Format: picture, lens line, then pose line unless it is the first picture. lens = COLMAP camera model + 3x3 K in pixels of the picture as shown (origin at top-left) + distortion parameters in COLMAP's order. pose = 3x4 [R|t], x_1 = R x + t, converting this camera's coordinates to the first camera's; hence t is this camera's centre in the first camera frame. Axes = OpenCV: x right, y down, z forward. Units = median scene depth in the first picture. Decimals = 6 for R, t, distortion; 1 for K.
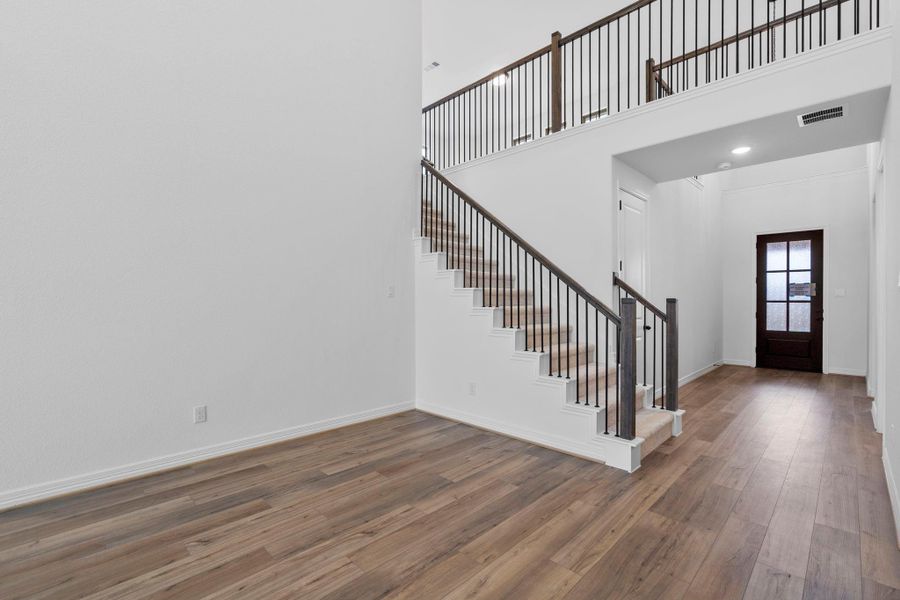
lens RADIAL K [[405.6, 0, 446.2], [0, 405.6, 298.9], [0, 0, 1]] dist [-0.002967, 0.002442]
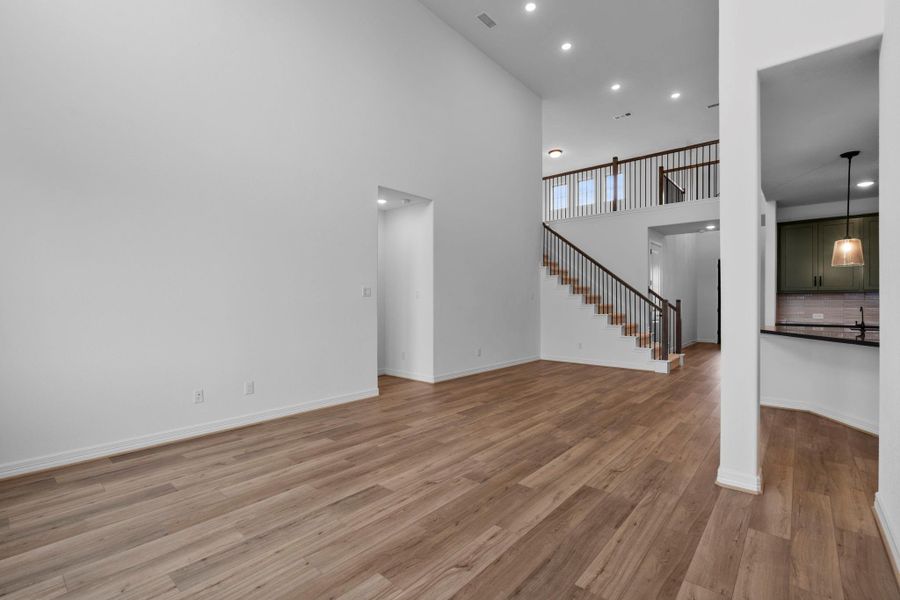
lens RADIAL K [[405.6, 0, 452.2], [0, 405.6, 300.5], [0, 0, 1]] dist [-0.002967, 0.002442]
pose [[0.997334, -0.001069, 0.072965, -0.659611], [0.000890, 0.999996, 0.002495, -0.002935], [-0.072967, -0.002423, 0.997331, -0.864507]]
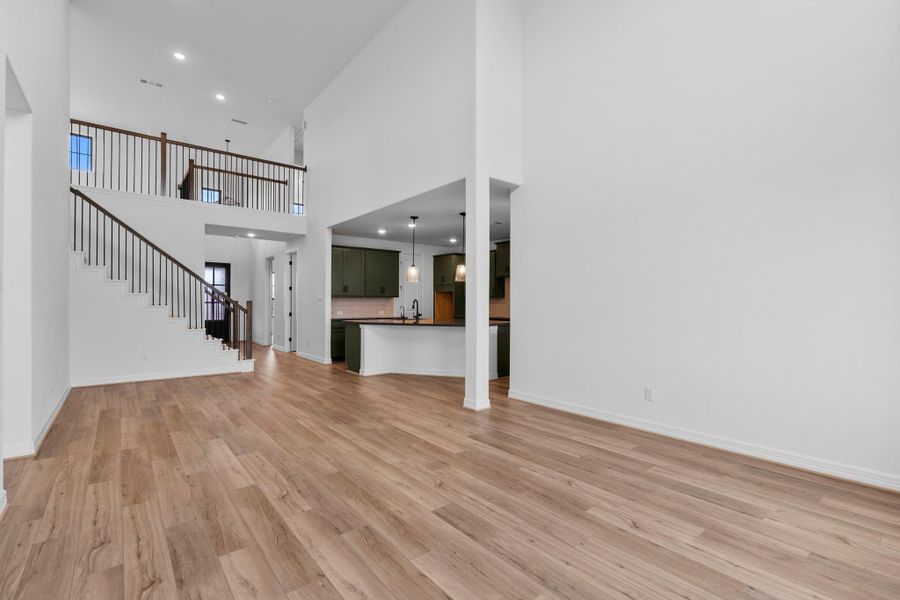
lens RADIAL K [[405.6, 0, 451.1], [0, 405.6, 301.4], [0, 0, 1]] dist [-0.002967, 0.002442]
pose [[0.111319, 0.003654, 0.993778, -1.270910], [-0.007371, 0.999969, -0.002851, -0.000855], [-0.993757, -0.007008, 0.111343, -0.320025]]
